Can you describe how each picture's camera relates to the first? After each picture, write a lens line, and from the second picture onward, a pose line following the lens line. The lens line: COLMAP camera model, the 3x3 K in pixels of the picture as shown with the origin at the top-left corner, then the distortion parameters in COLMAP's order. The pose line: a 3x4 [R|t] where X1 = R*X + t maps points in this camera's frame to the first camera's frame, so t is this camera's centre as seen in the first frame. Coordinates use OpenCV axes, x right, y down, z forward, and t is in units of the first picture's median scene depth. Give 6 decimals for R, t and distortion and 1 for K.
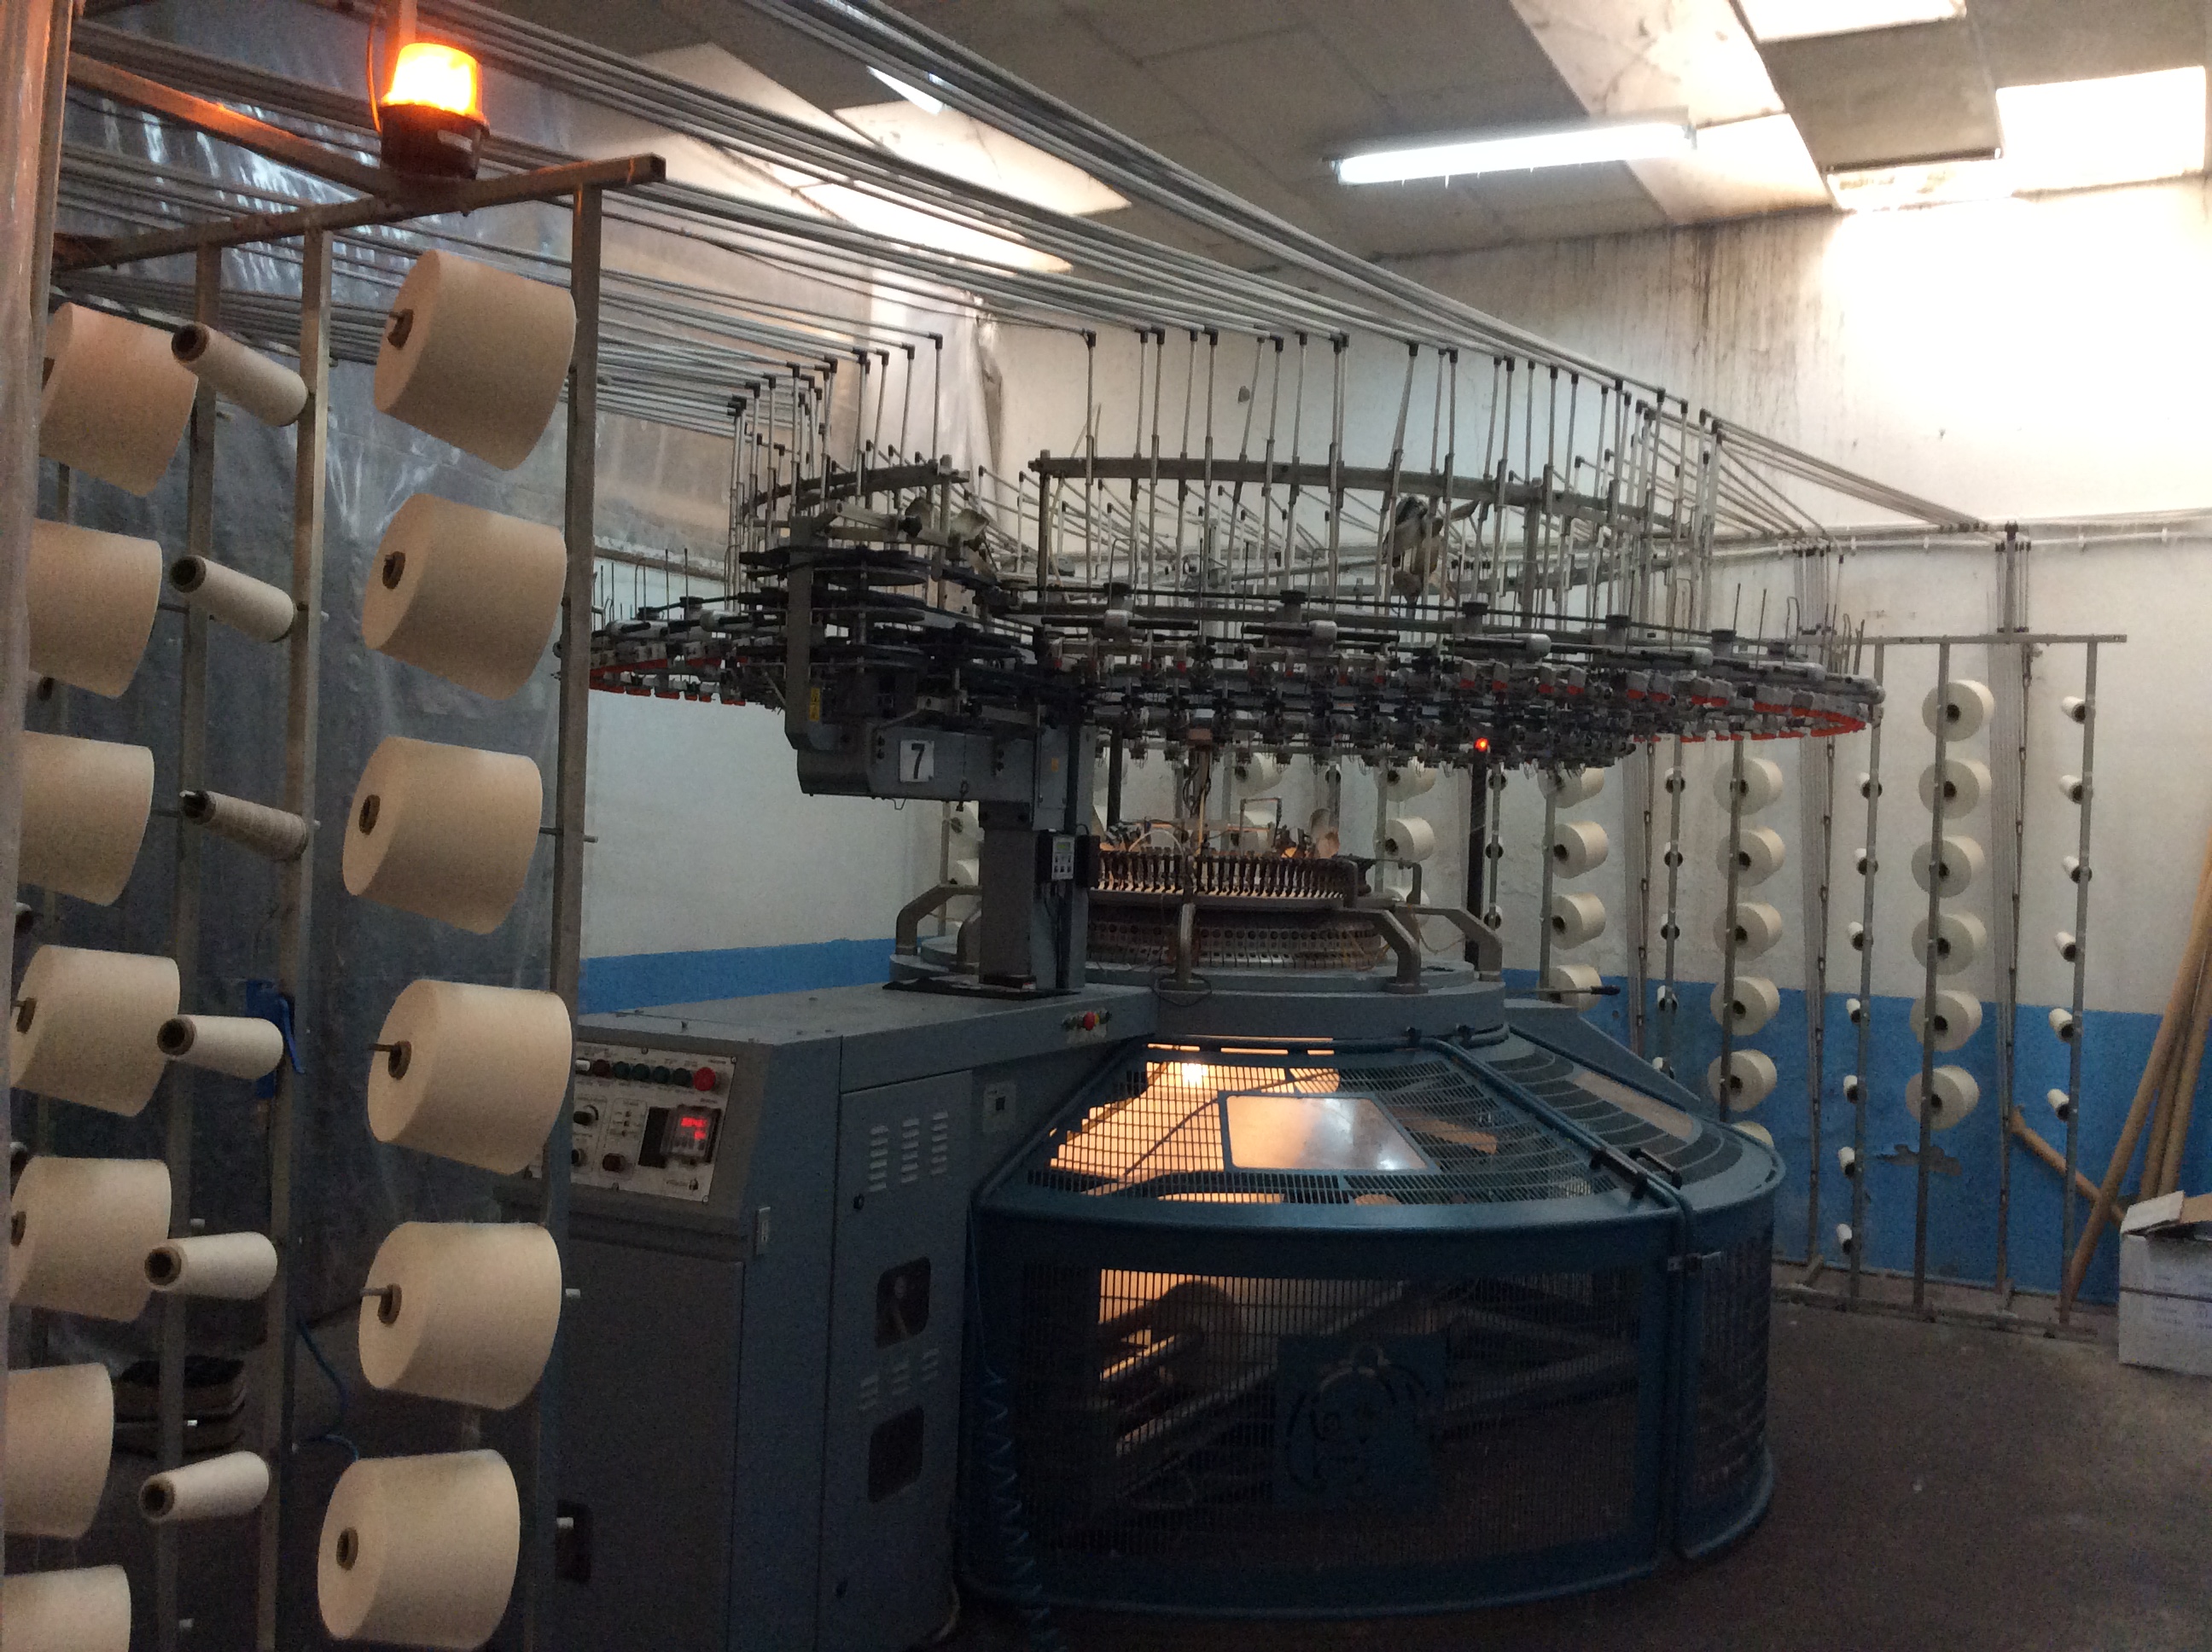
lens RADIAL K [[1998.3, 0, 1109.2], [0, 1998.3, 822.4], [0, 0, 1]] dist [0.091389, -0.202253]
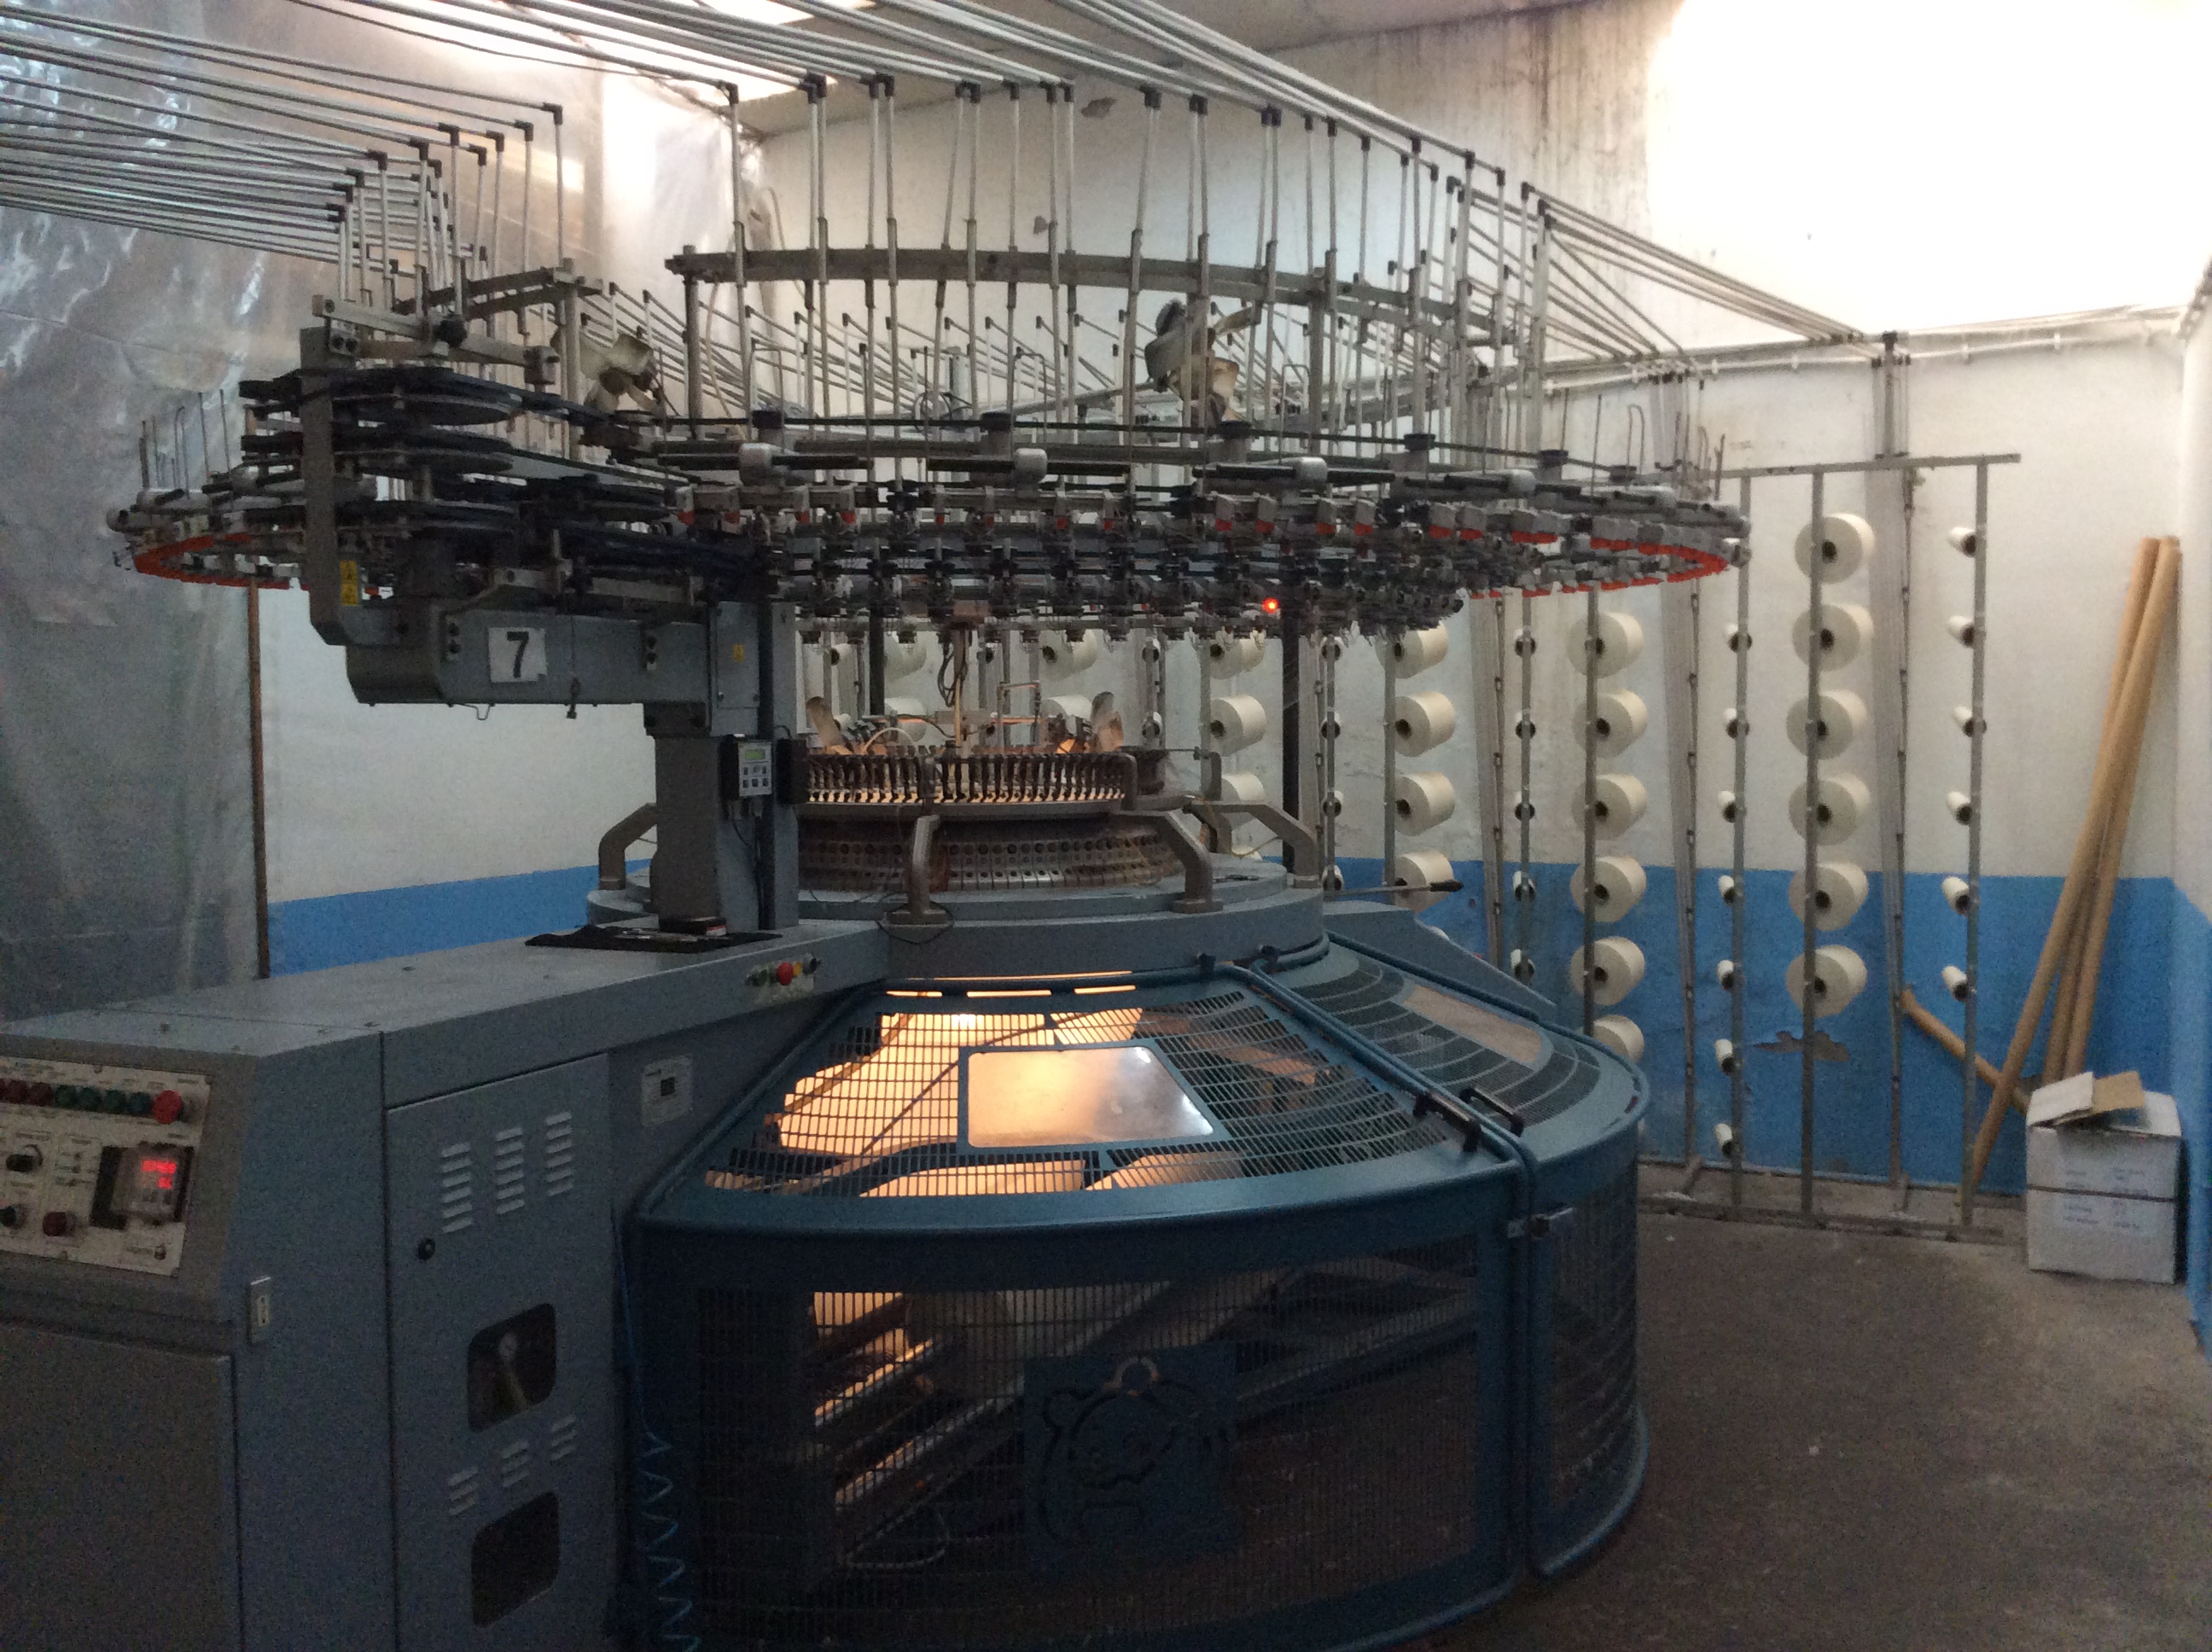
lens RADIAL K [[2015.0, 0, 1109.1], [0, 2015.0, 822.9], [0, 0, 1]] dist [0.137174, -0.312472]
pose [[0.997295, -0.047392, 0.056191, 0.063648], [0.044152, 0.997365, 0.057560, -0.000913], [-0.058770, -0.054924, 0.996759, 0.160669]]
